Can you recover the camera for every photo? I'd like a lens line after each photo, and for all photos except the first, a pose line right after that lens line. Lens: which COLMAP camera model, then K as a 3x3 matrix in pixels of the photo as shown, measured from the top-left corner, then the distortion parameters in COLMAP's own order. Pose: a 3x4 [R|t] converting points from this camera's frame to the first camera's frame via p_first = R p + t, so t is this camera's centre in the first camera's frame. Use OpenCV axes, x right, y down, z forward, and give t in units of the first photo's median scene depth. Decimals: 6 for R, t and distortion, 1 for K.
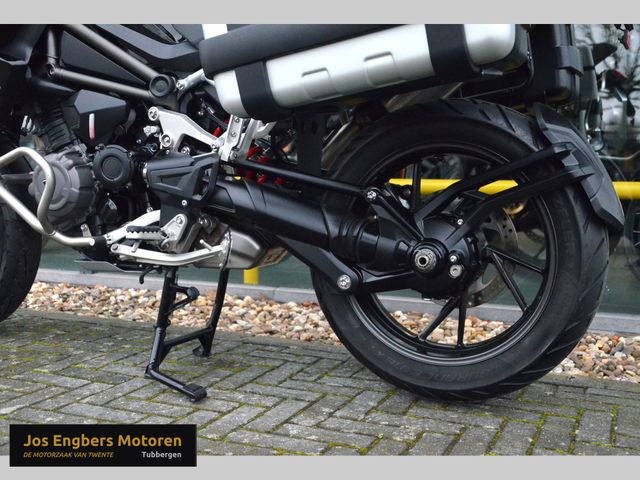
lens RADIAL K [[681.4, 0, 340.7], [0, 681.4, 244.9], [0, 0, 1]] dist [0.000530, 0.000000]
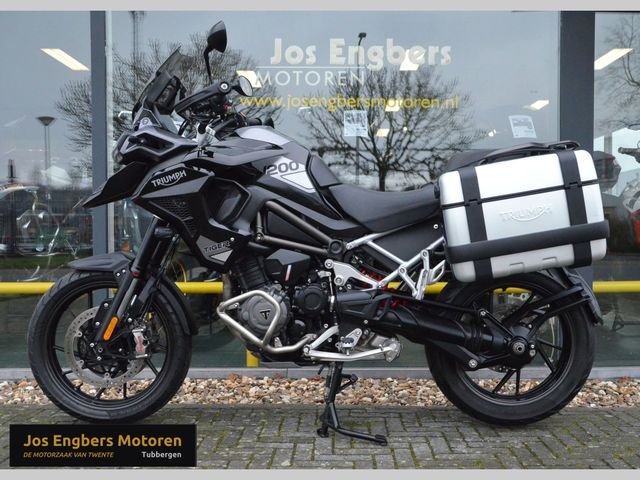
lens RADIAL K [[720.0, 0, 325.9], [0, 720.0, 249.7], [0, 0, 1]] dist [-0.010335, 0.000000]
pose [[0.932382, -0.024081, 0.360672, -0.867422], [0.050962, 0.996570, -0.065204, -0.117128], [-0.357864, 0.079176, 0.930411, -0.532361]]
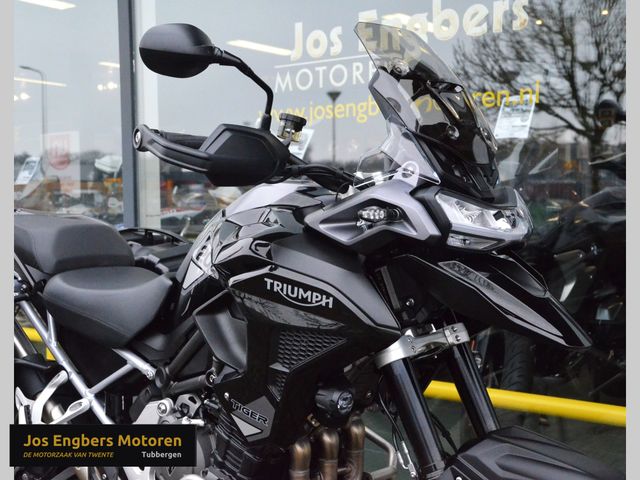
lens RADIAL K [[866.2, 0, 324.8], [0, 866.2, 253.1], [0, 0, 1]] dist [0.084334, 0.000000]
pose [[0.965685, -0.011507, -0.259463, 0.395450], [-0.001390, 0.998775, -0.049470, -0.336060], [0.259714, 0.048133, 0.964485, -0.232536]]
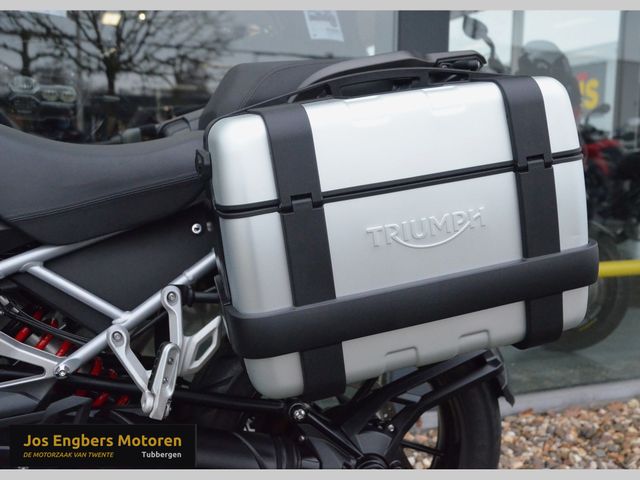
lens RADIAL K [[816.3, 0, 350.5], [0, 816.3, 242.5], [0, 0, 1]] dist [0.074091, 0.000000]
pose [[0.750337, -0.070146, 0.657324, -0.469736], [0.052043, 0.997536, 0.047045, -0.280769], [-0.659004, -0.001090, 0.752139, 0.174569]]
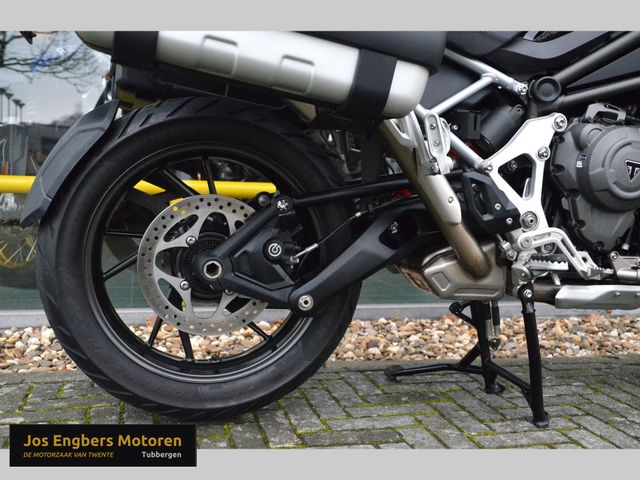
lens RADIAL K [[681.4, 0, 317.1], [0, 681.4, 259.9], [0, 0, 1]] dist [0.000530, 0.000000]
pose [[0.801702, -0.055416, 0.595150, -0.896110], [0.037030, 0.998385, 0.043080, -0.056165], [-0.596576, -0.012498, 0.802459, 0.395946]]
